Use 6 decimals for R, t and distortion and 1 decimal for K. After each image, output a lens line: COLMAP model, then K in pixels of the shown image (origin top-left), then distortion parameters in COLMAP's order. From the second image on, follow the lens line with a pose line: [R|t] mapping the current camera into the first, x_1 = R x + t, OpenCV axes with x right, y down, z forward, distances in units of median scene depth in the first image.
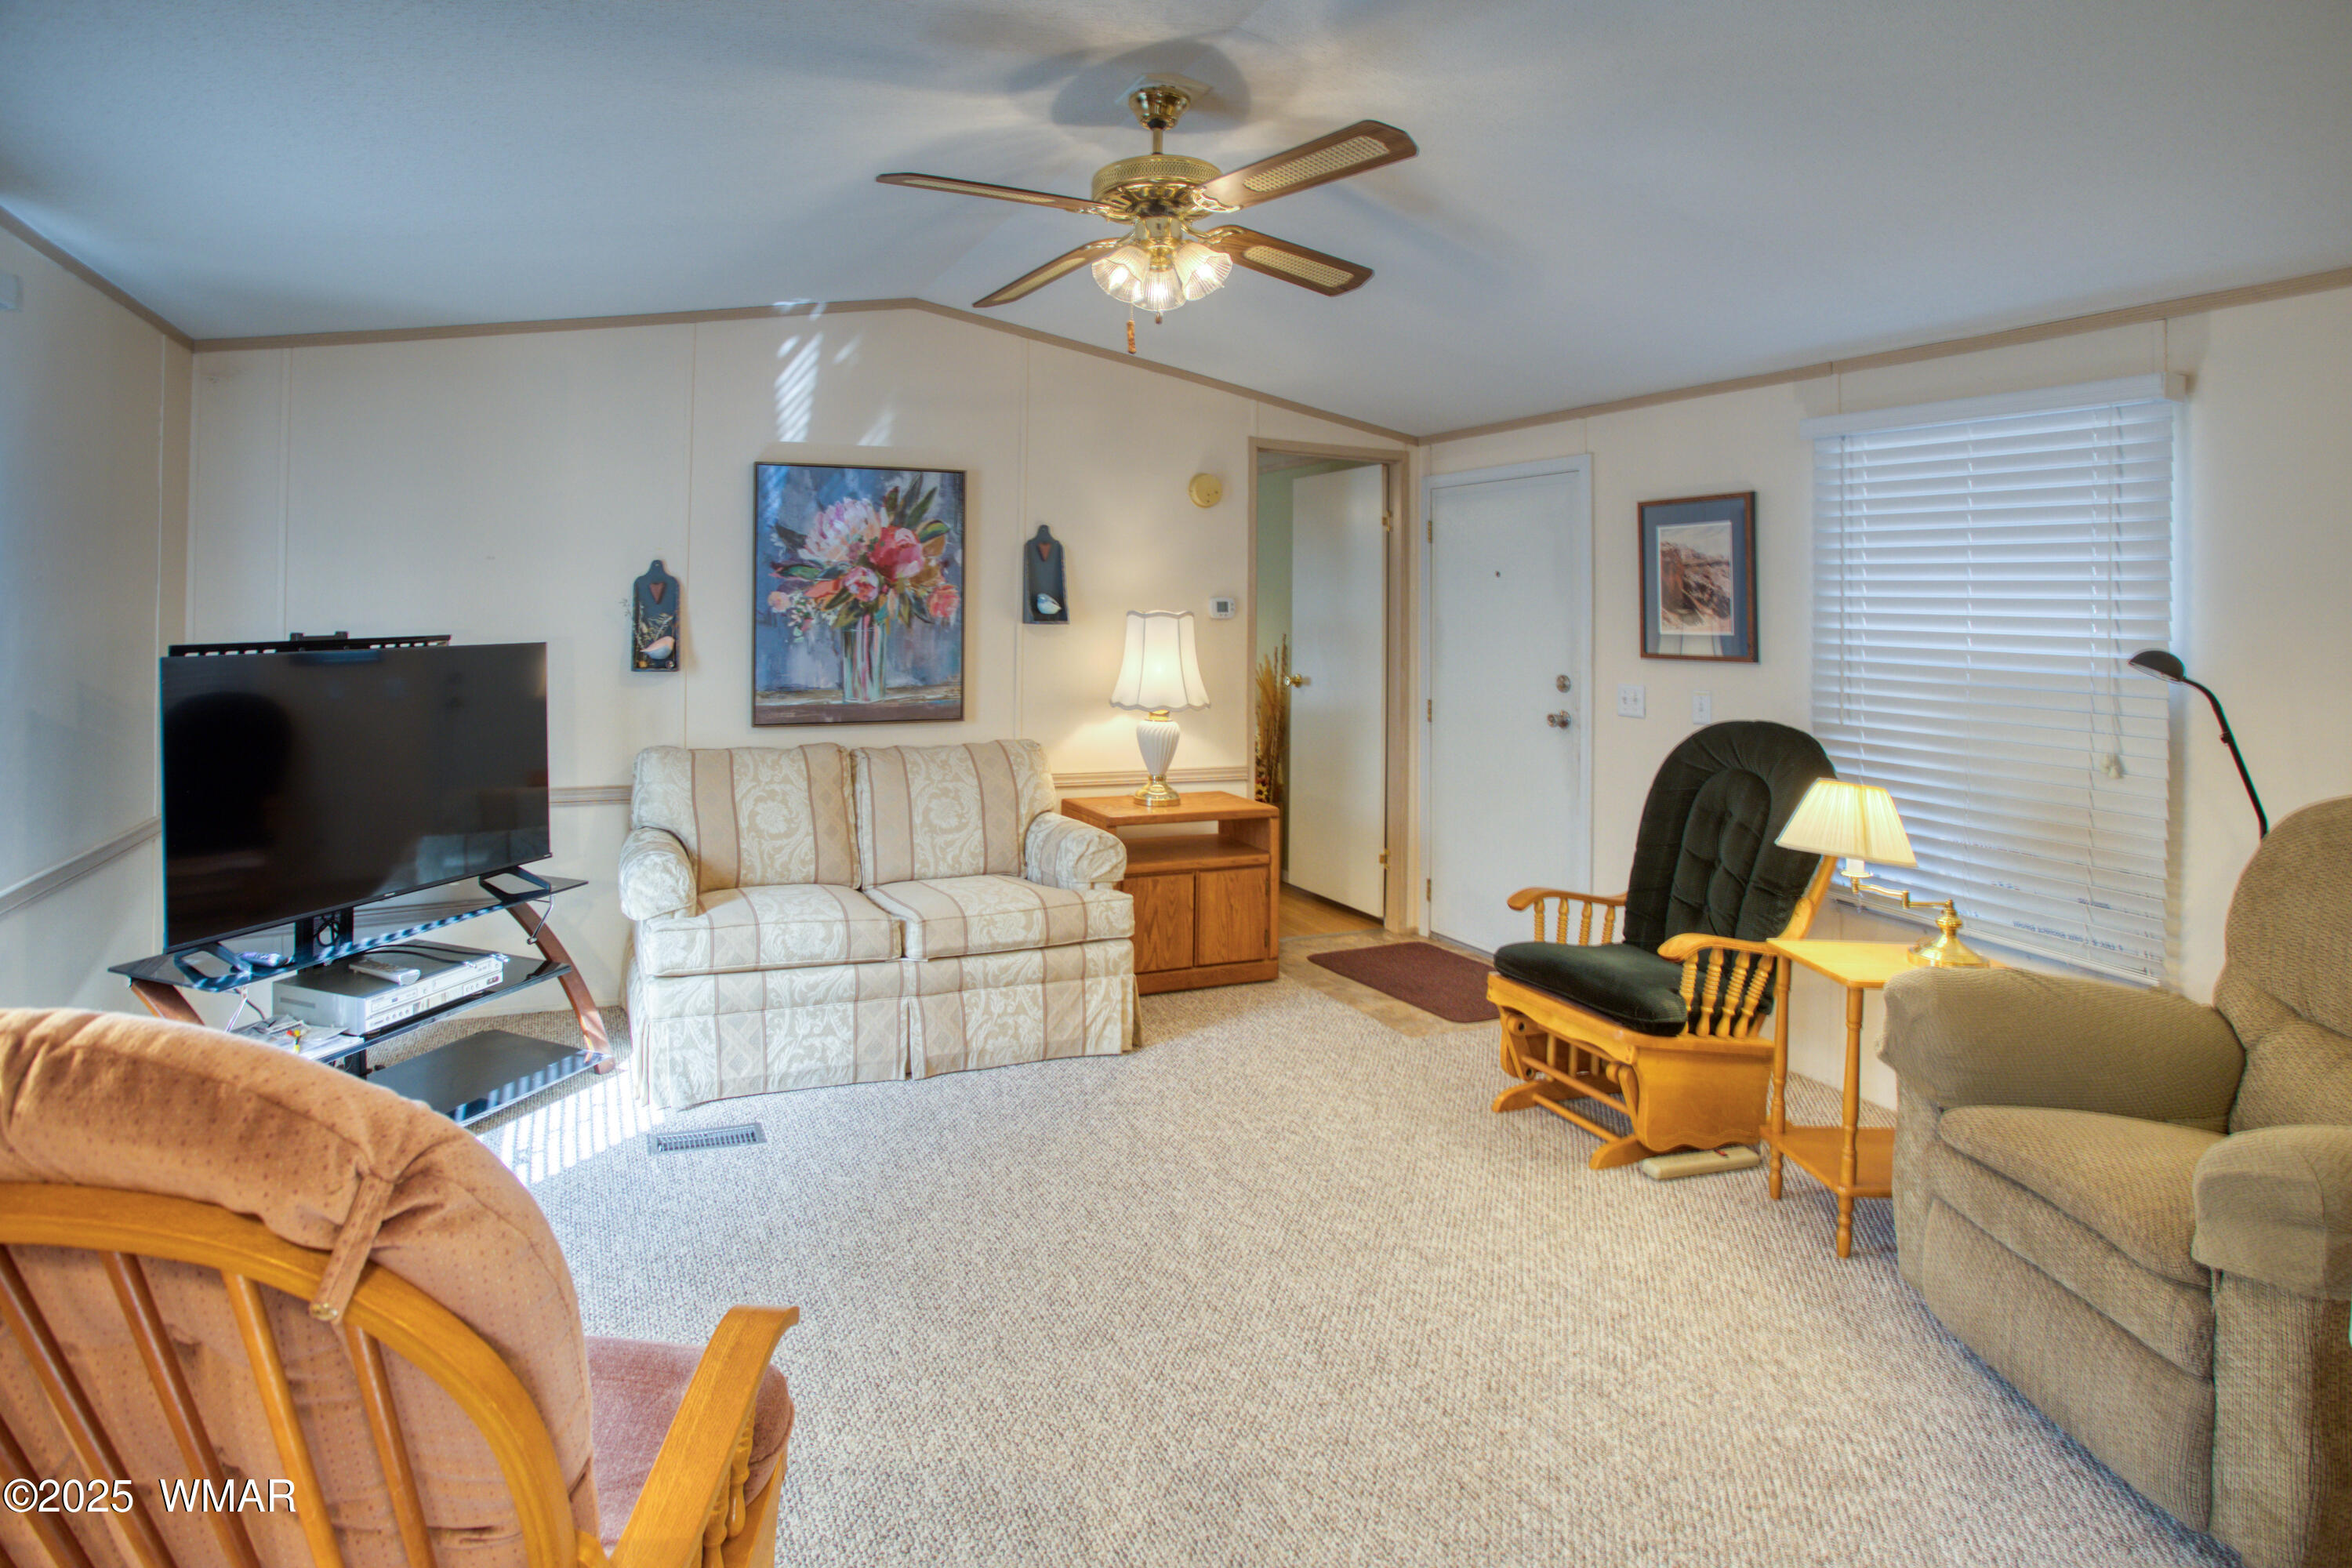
lens RADIAL K [[1219.4, 0, 1086.2], [0, 1219.4, 616.6], [0, 0, 1]] dist [-0.022550, 0.000470]
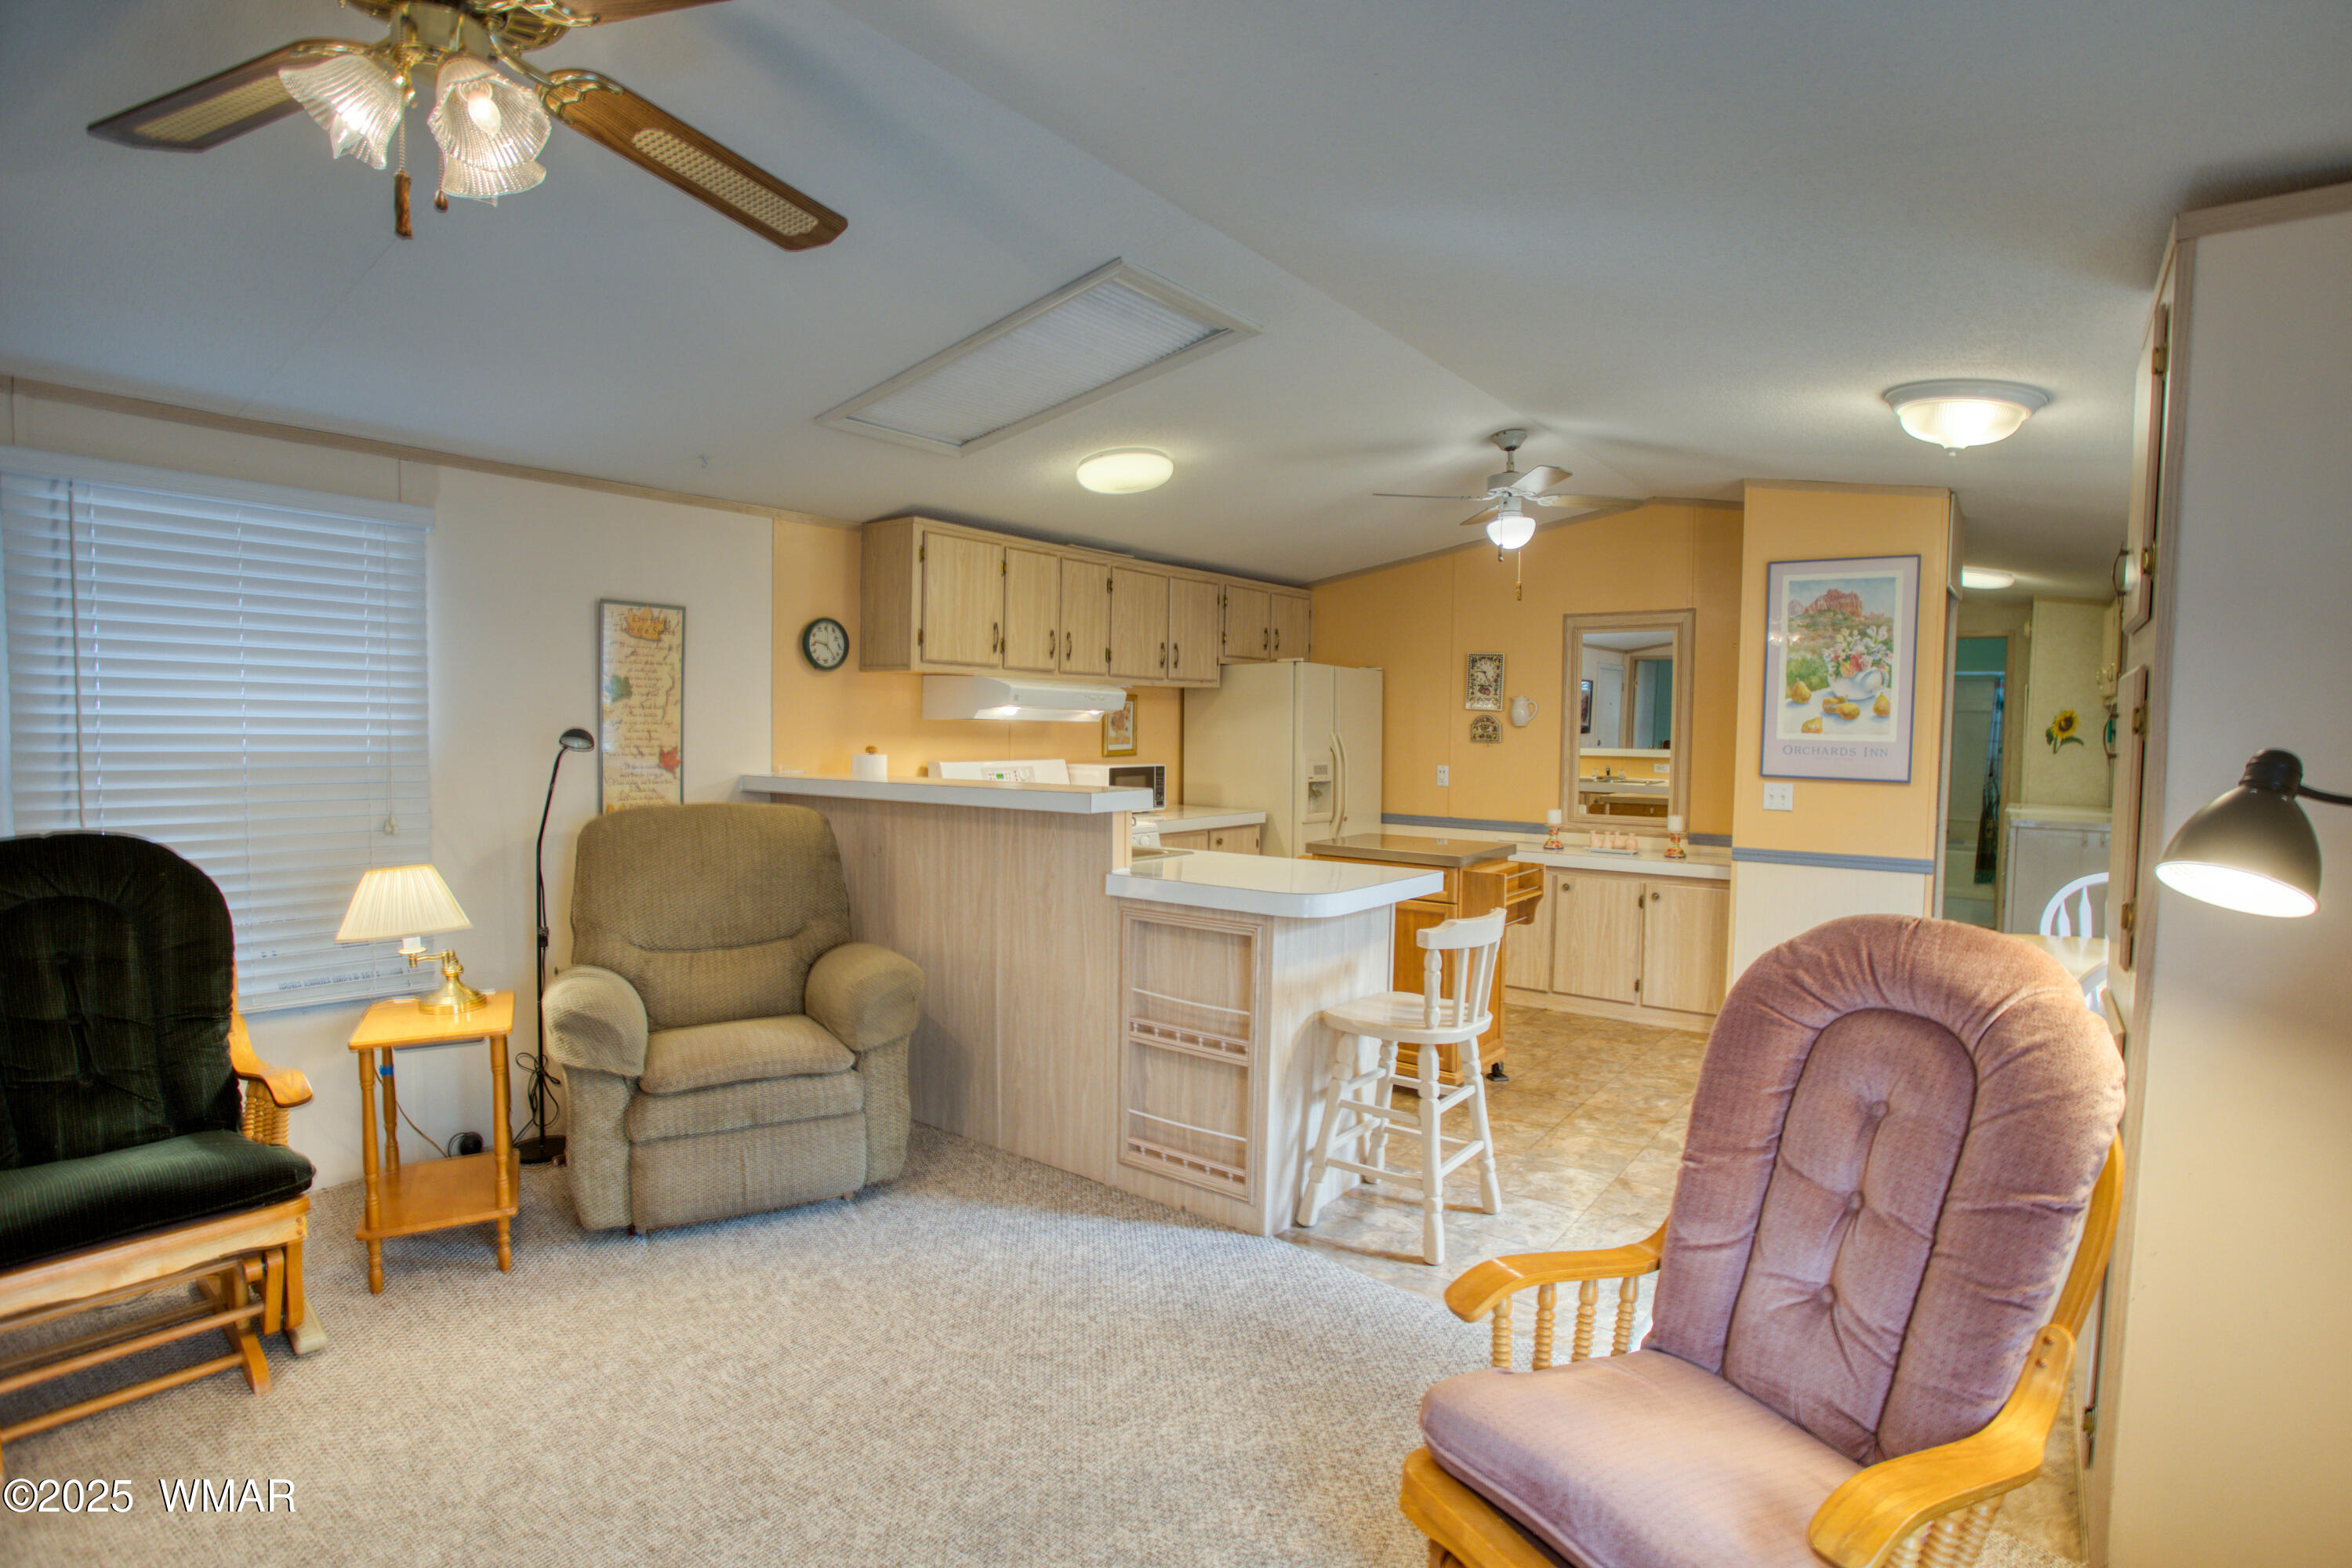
lens RADIAL K [[1138.4, 0, 1203.9], [0, 1138.4, 784.6], [0, 0, 1]] dist [-0.070212, 0.031426]
pose [[-0.494384, -0.075919, 0.865922, -0.349807], [-0.016930, 0.996831, 0.077730, -0.011266], [-0.869079, 0.023768, -0.494102, 0.576387]]
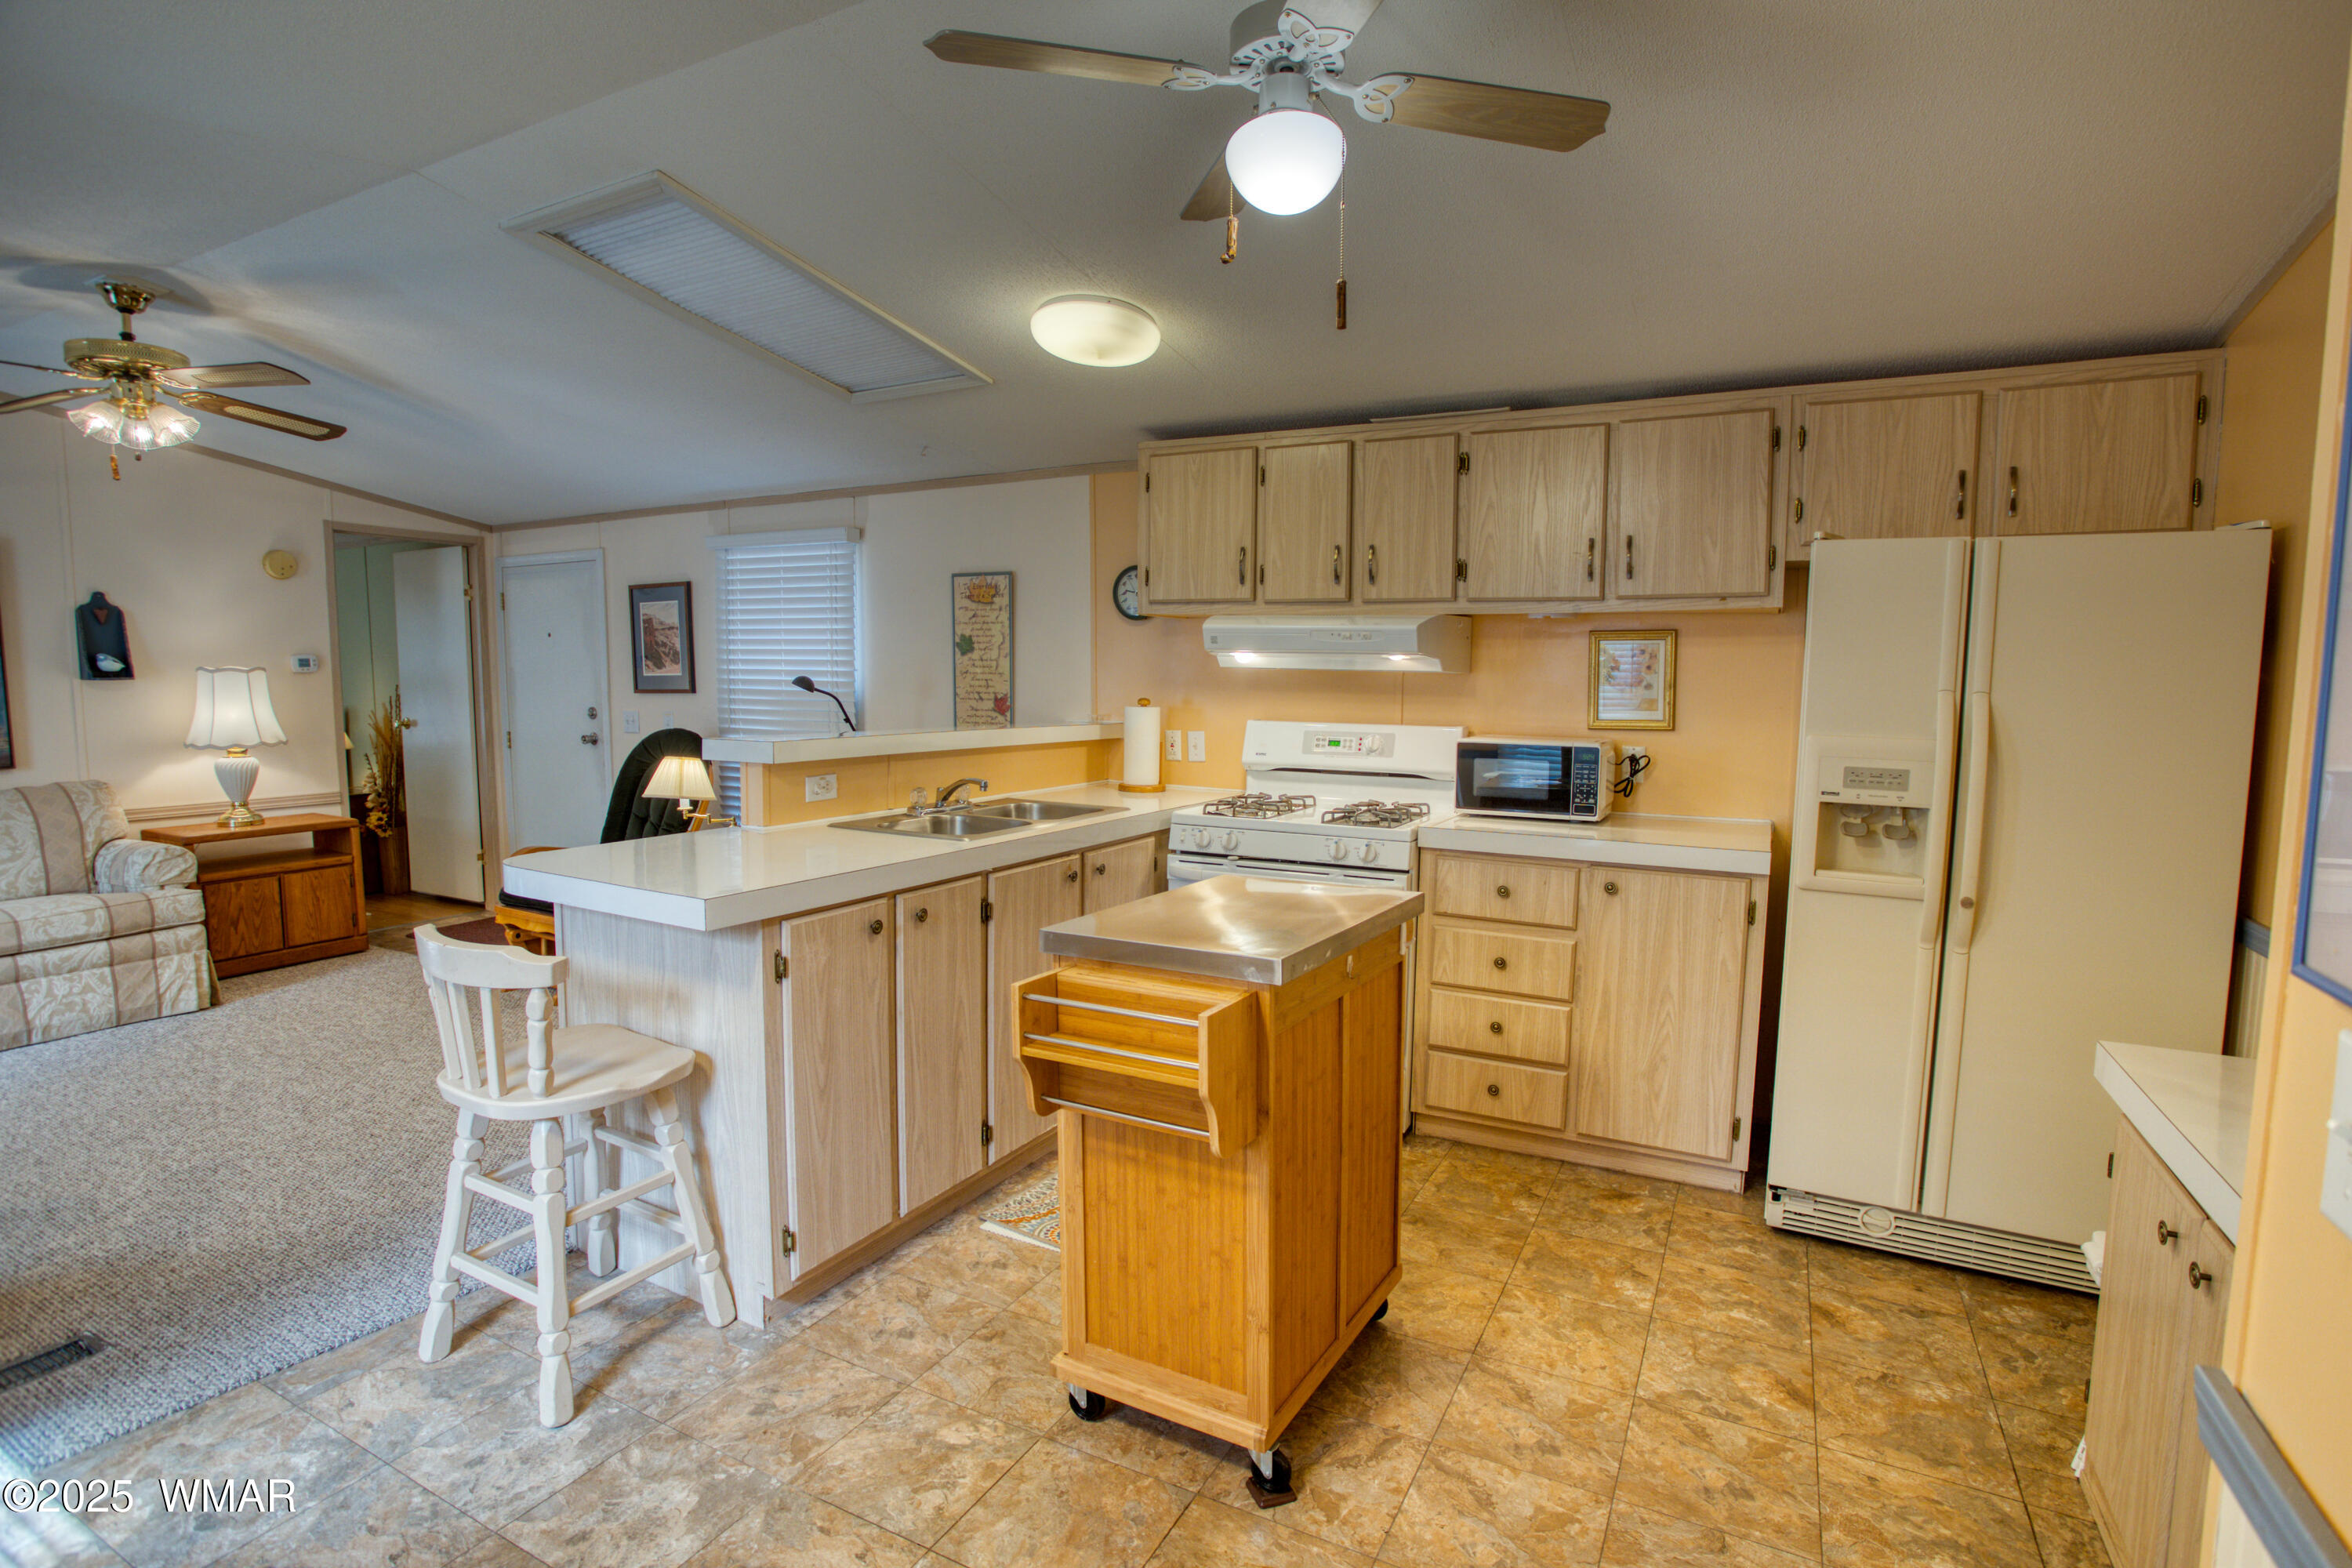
lens RADIAL K [[1150.4, 0, 1179.1], [0, 1150.4, 769.9], [0, 0, 1]] dist [-0.074402, 0.030676]
pose [[0.782218, -0.069496, 0.619116, 0.119459], [0.014768, 0.995548, 0.093093, 0.009861], [-0.622829, -0.063676, 0.779762, -0.482173]]
